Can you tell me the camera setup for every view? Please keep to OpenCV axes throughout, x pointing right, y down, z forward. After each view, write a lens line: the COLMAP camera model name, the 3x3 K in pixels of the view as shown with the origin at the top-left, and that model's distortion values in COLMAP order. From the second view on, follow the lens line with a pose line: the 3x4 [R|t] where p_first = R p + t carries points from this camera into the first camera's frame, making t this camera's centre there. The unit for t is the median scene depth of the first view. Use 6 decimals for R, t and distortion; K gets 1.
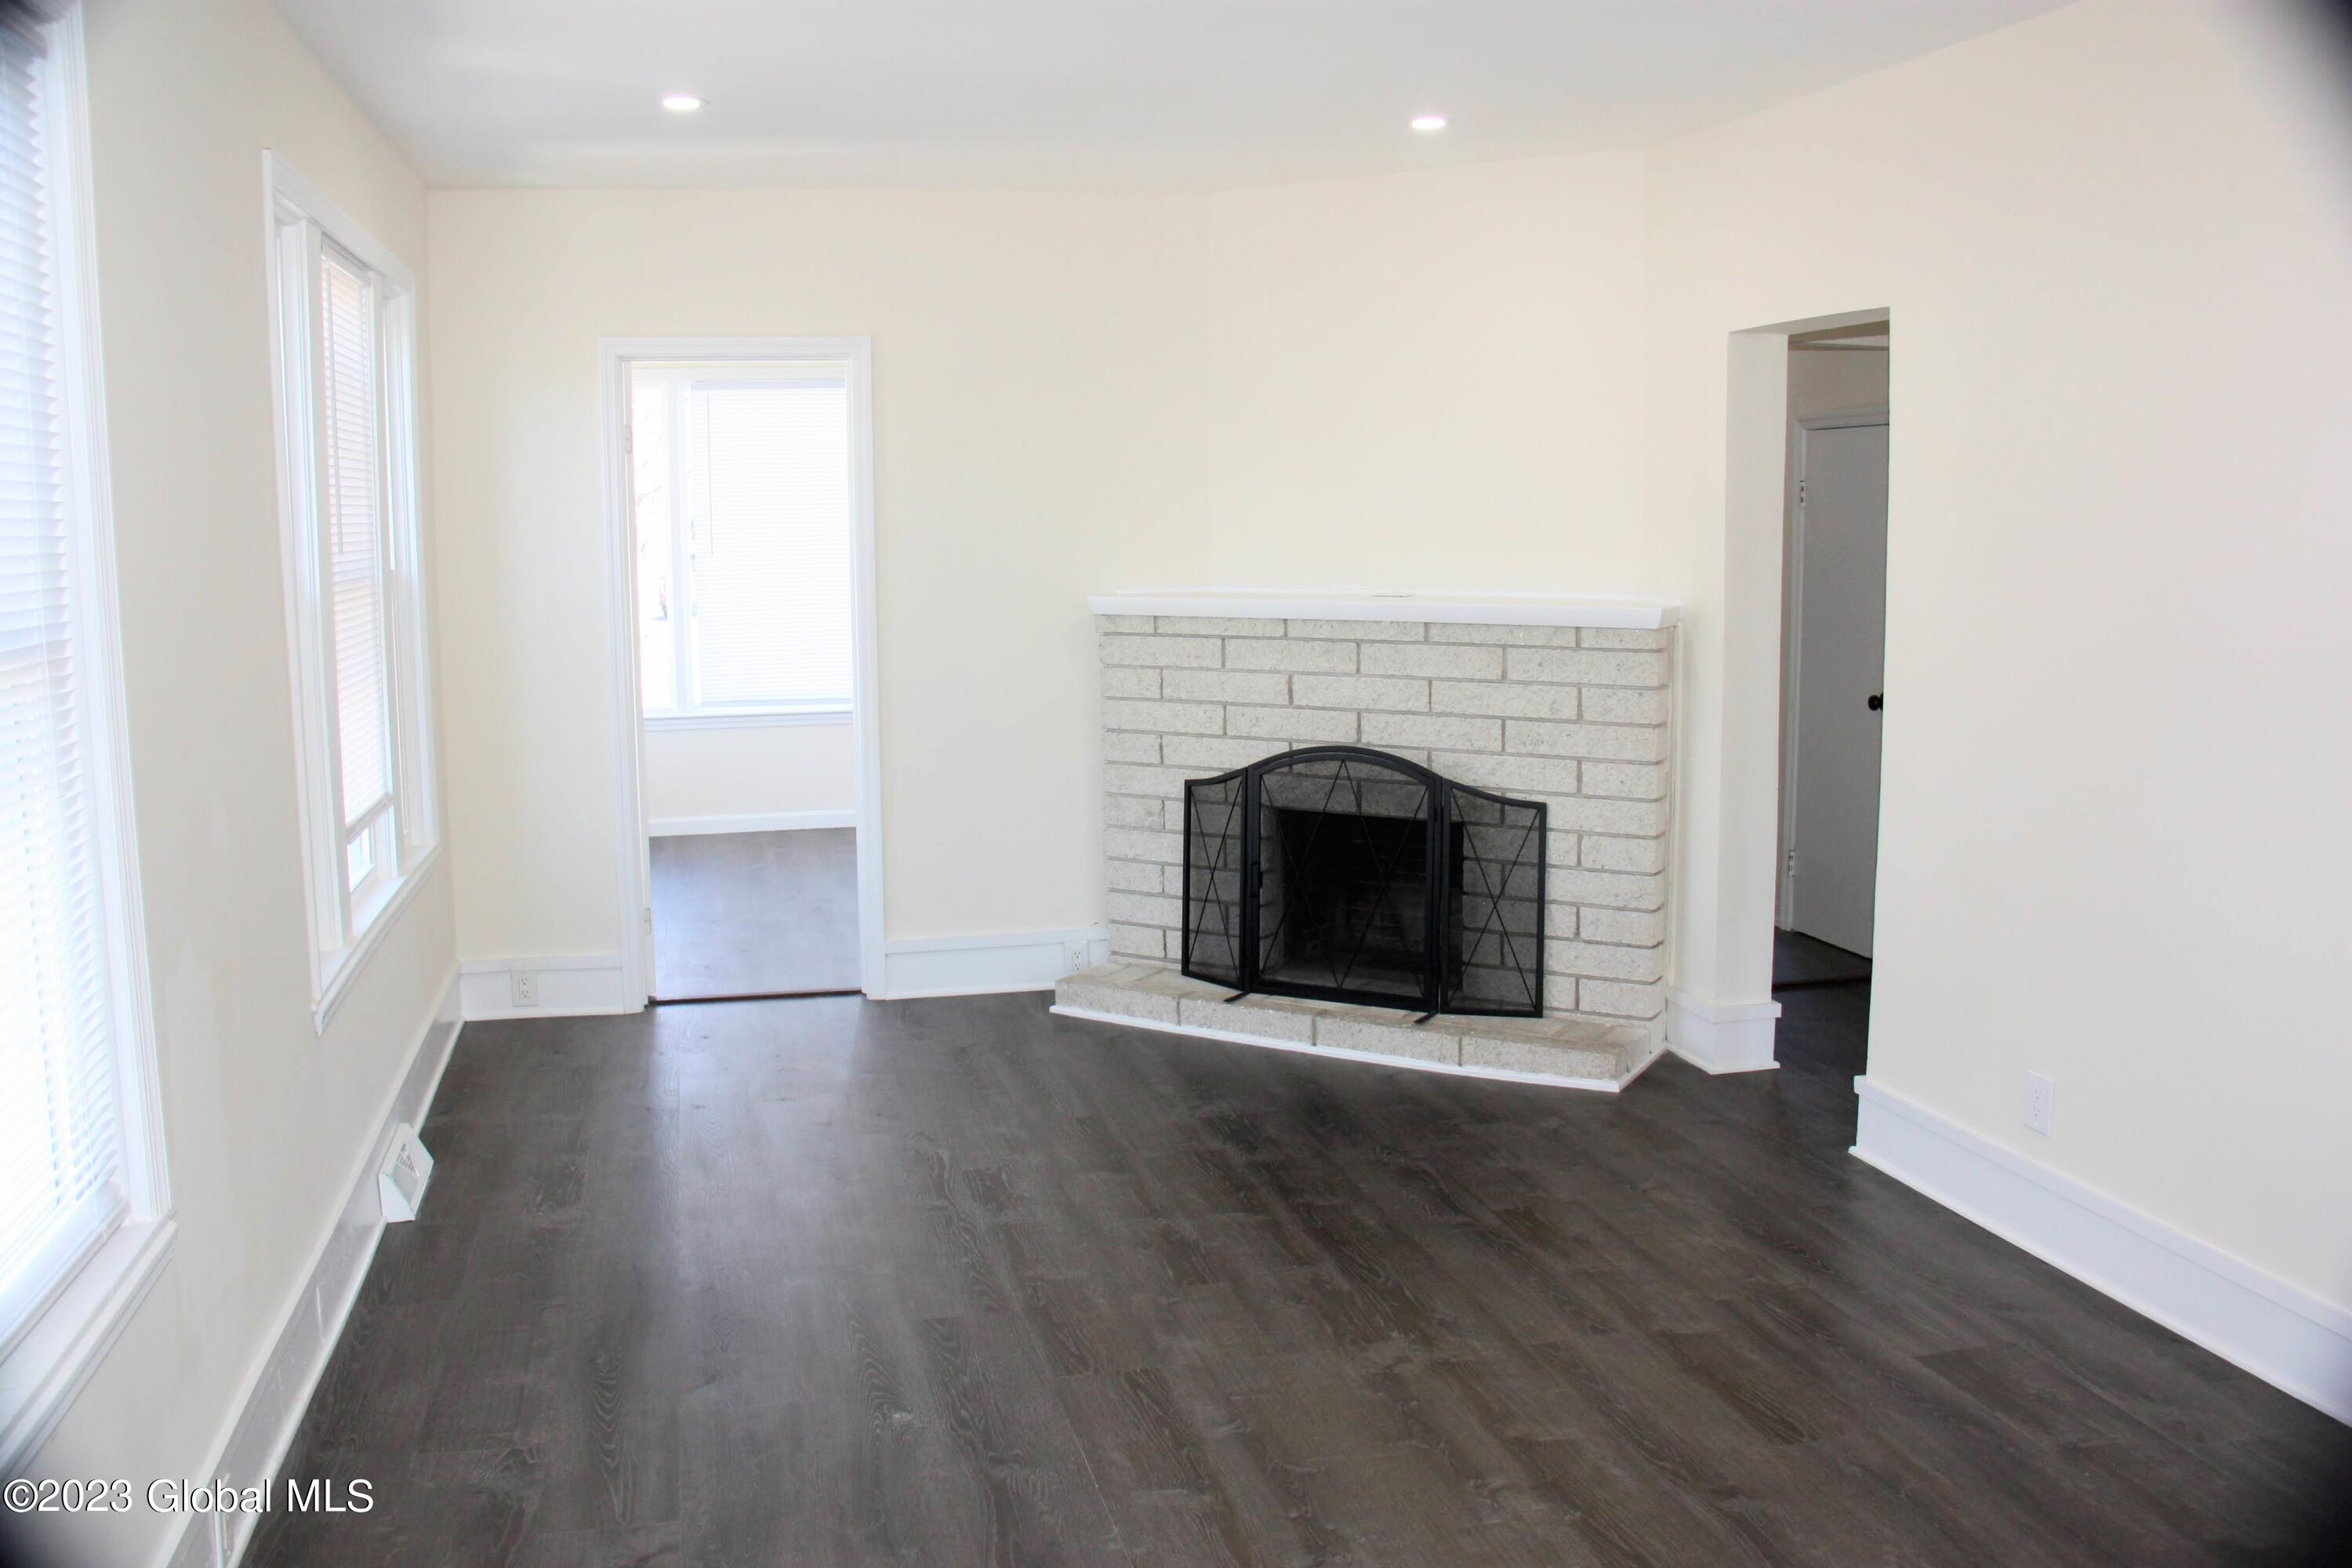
lens RADIAL K [[1997.2, 0, 1176.0], [0, 1997.2, 784.0], [0, 0, 1]] dist [-0.237716, 0.312078]
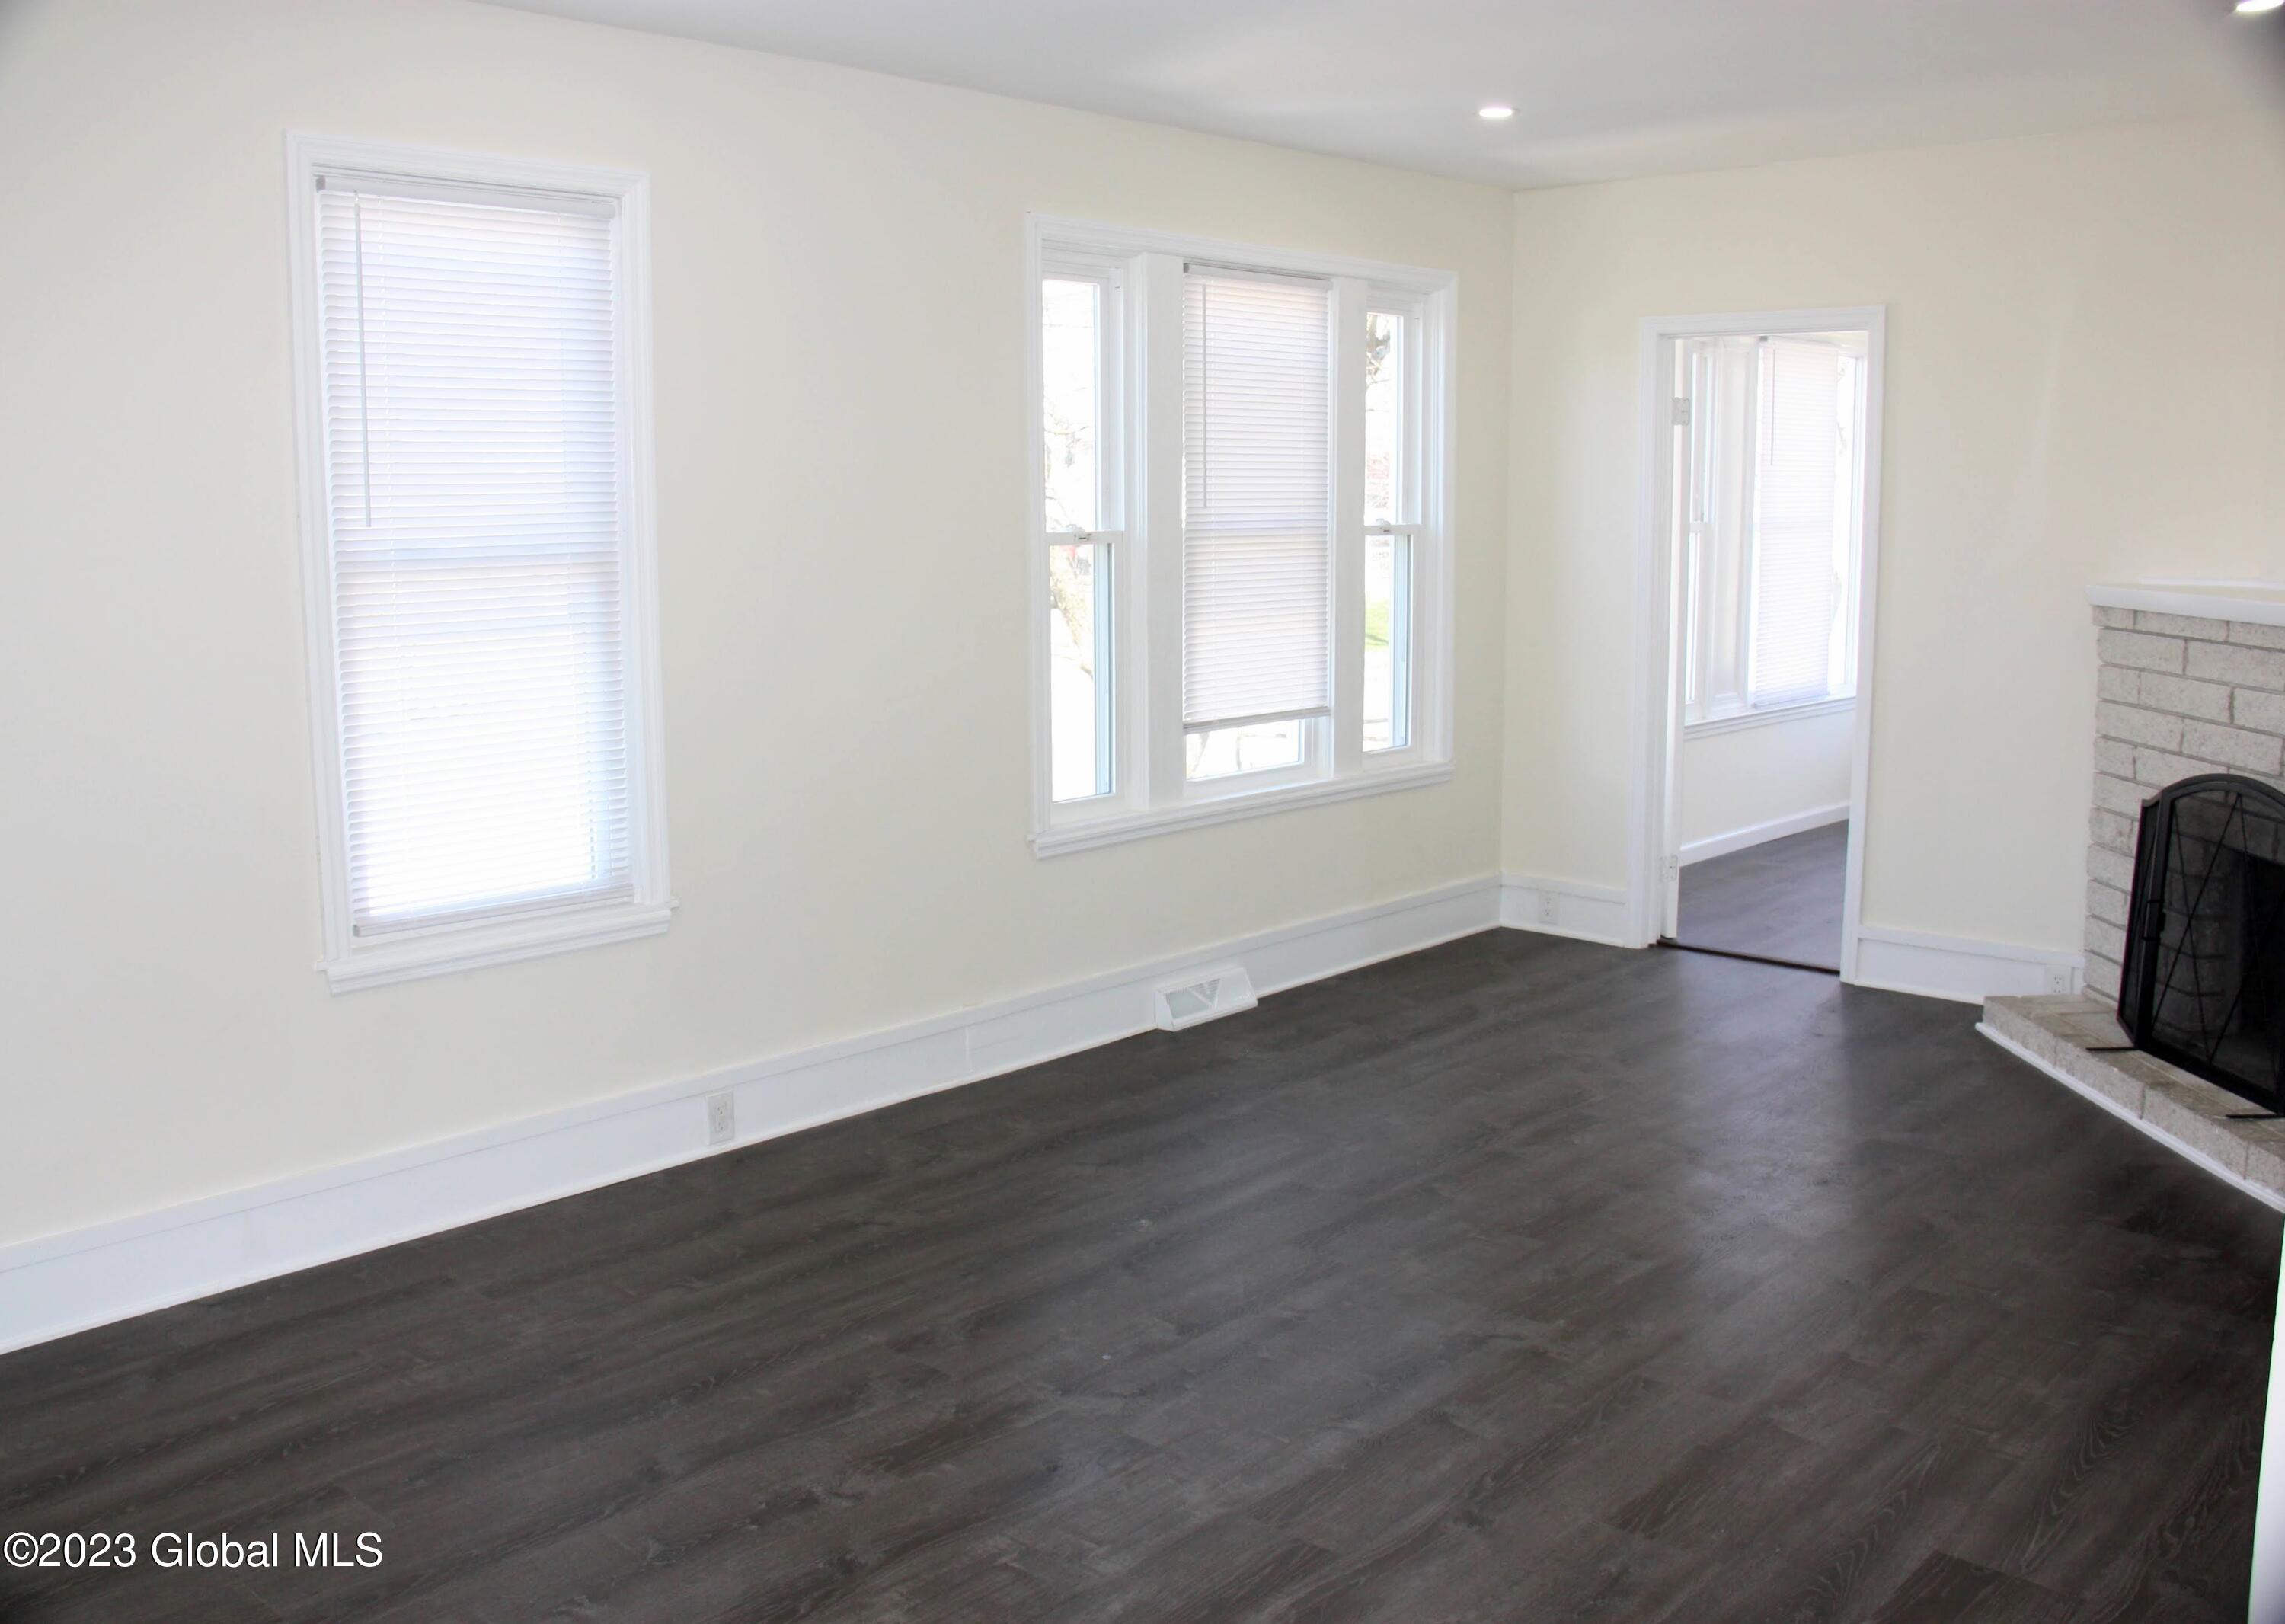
lens RADIAL K [[2075.2, 0, 1142.4], [0, 2075.2, 784.8], [0, 0, 1]] dist [-0.104238, 0.008493]
pose [[0.553920, 0.122873, -0.823453, 0.503183], [-0.112899, 0.991000, 0.071928, -0.023117], [0.824879, 0.053125, 0.562807, 0.143127]]
